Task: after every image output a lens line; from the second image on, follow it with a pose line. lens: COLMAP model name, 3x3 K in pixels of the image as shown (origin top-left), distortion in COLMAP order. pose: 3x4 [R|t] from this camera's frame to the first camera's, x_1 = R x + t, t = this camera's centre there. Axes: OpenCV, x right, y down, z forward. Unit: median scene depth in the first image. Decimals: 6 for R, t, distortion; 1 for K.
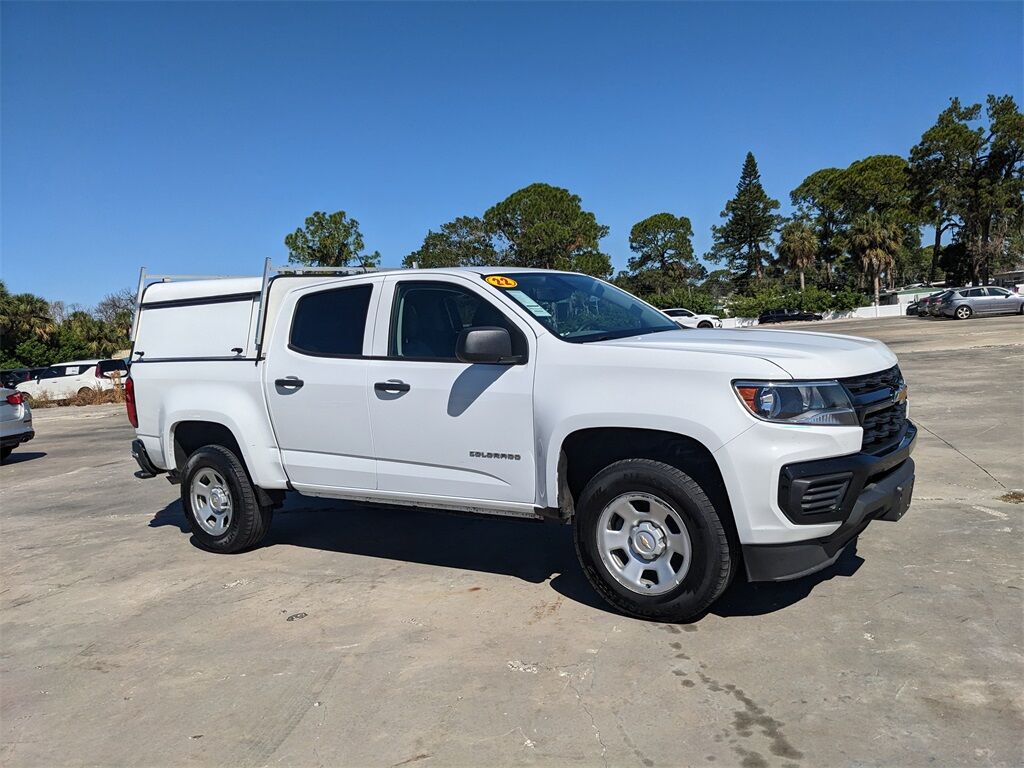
lens RADIAL K [[808.2, 0, 518.1], [0, 808.2, 393.8], [0, 0, 1]] dist [0.052876, -0.081142]
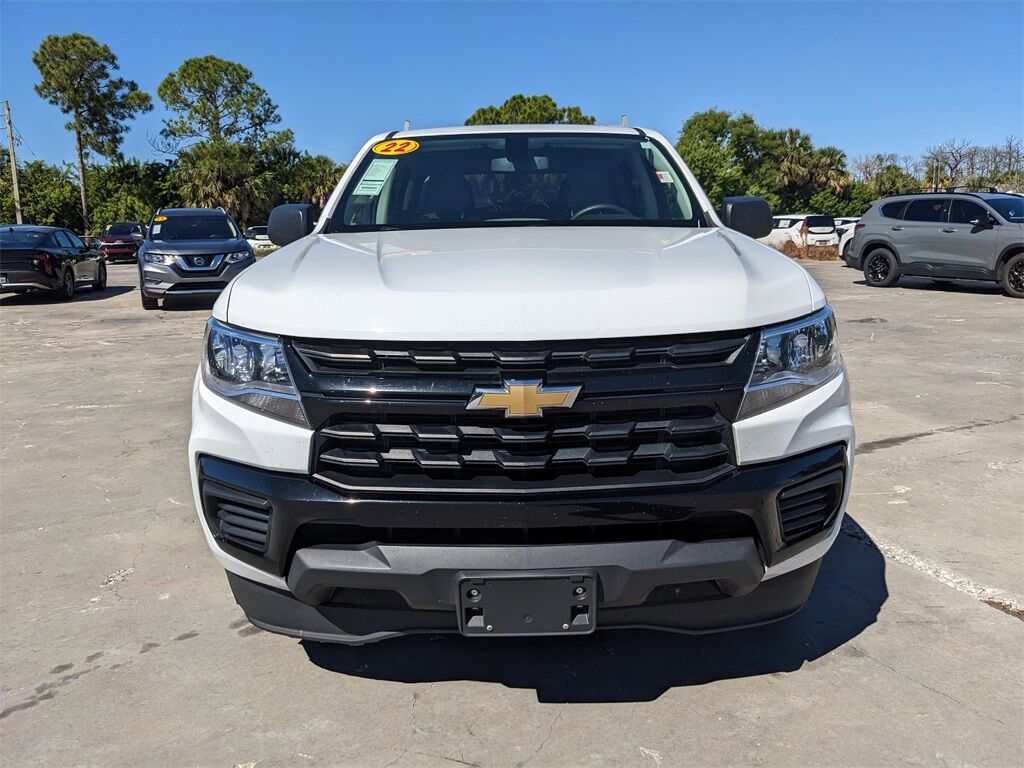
lens RADIAL K [[808.2, 0, 518.5], [0, 808.2, 388.2], [0, 0, 1]] dist [0.052876, -0.081142]
pose [[0.588064, 0.230207, -0.775361, 0.599364], [-0.097886, 0.971850, 0.214305, -0.075677], [0.802869, -0.050128, 0.594044, 0.519493]]
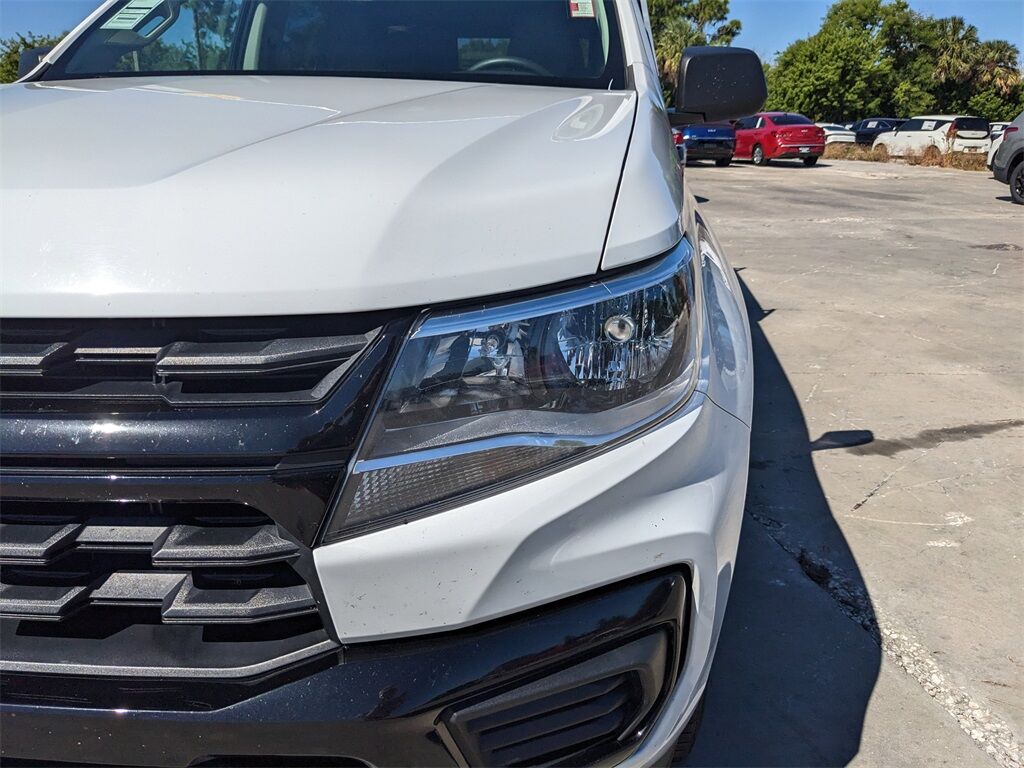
lens RADIAL K [[808.2, 0, 506.6], [0, 808.2, 373.1], [0, 0, 1]] dist [0.052876, -0.081142]
pose [[0.446392, 0.349958, -0.823568, 0.467286], [-0.122861, 0.935608, 0.330973, -0.072909], [0.886363, -0.046559, 0.460644, 0.867533]]
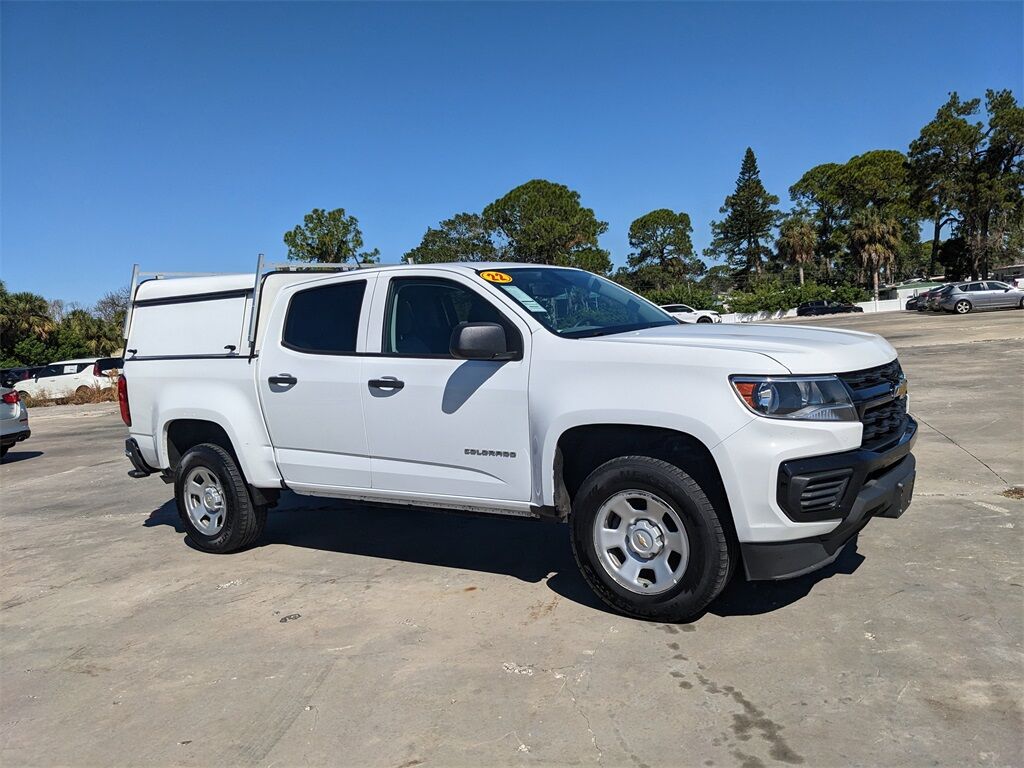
lens RADIAL K [[808.2, 0, 522.1], [0, 808.2, 387.6], [0, 0, 1]] dist [0.052876, -0.081142]
pose [[0.999982, -0.004532, 0.003891, 0.005570], [0.004546, 0.999984, -0.003479, 0.000048], [-0.003875, 0.003496, 0.999986, 0.011555]]
